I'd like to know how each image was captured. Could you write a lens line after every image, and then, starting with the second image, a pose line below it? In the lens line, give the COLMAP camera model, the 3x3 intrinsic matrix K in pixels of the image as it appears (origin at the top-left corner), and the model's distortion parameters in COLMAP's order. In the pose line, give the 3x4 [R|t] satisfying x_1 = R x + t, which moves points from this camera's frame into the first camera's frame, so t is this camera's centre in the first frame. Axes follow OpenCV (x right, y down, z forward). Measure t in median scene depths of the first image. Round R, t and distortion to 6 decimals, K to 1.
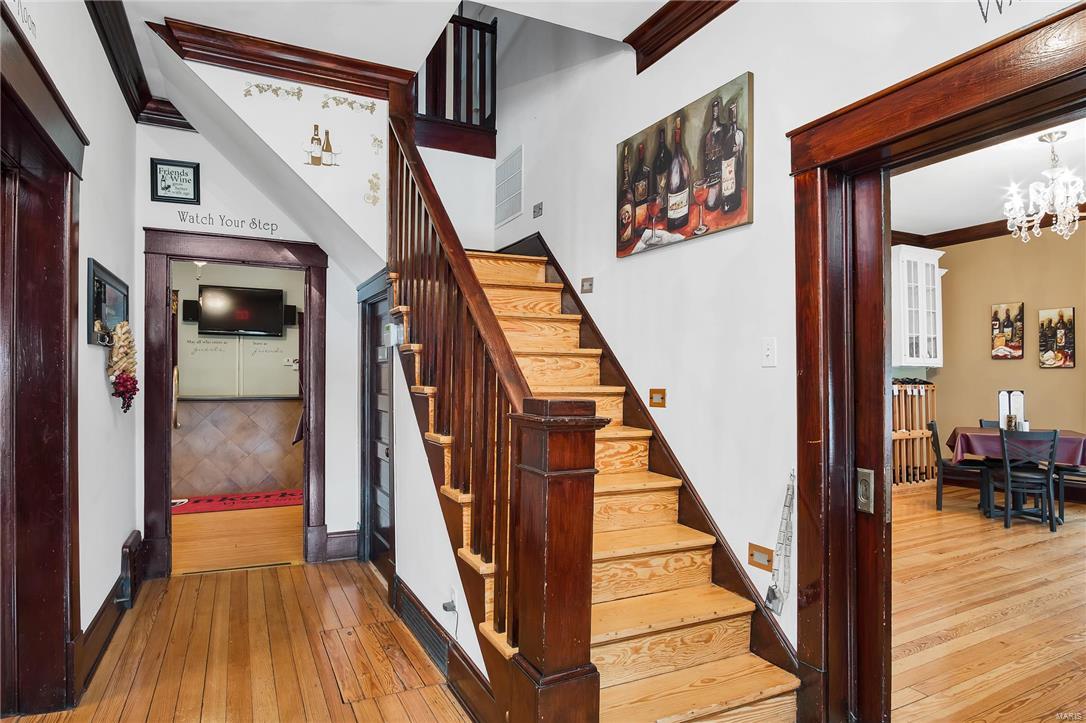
lens RADIAL K [[601.1, 0, 541.7], [0, 601.1, 369.8], [0, 0, 1]] dist [-0.016526, 0.005602]
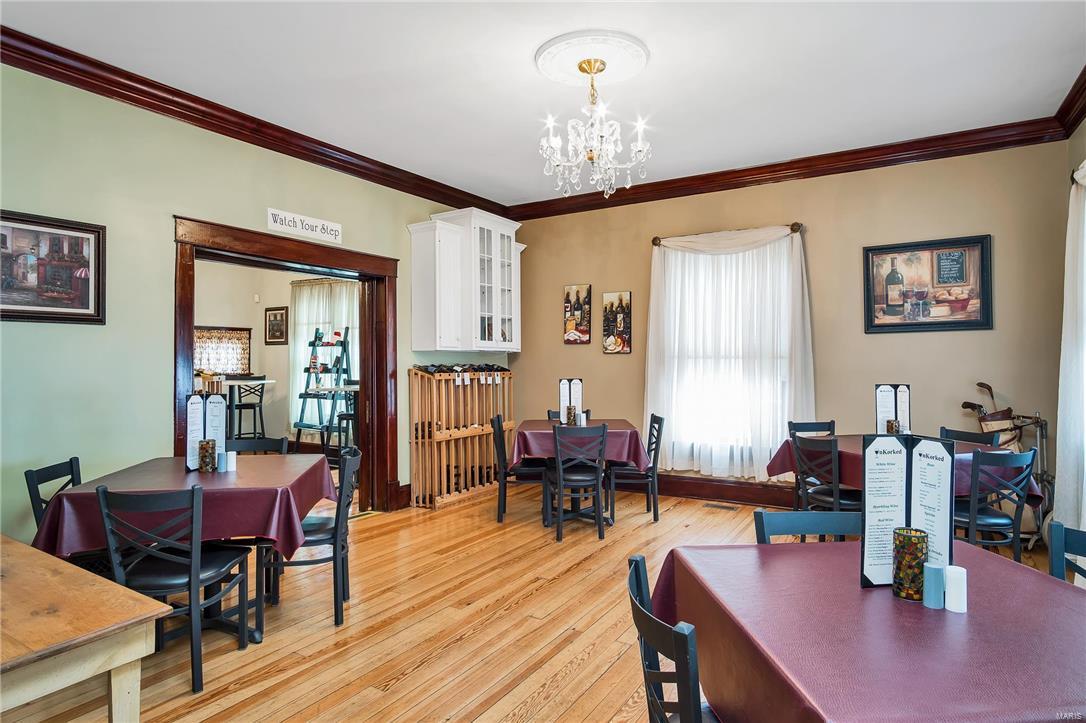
lens RADIAL K [[601.1, 0, 545.2], [0, 601.1, 360.7], [0, 0, 1]] dist [-0.016526, 0.005602]
pose [[0.854579, -0.001651, 0.519319, 0.248678], [-0.004264, 0.999939, 0.010195, -0.000756], [-0.519304, -0.010927, 0.854520, 0.217752]]
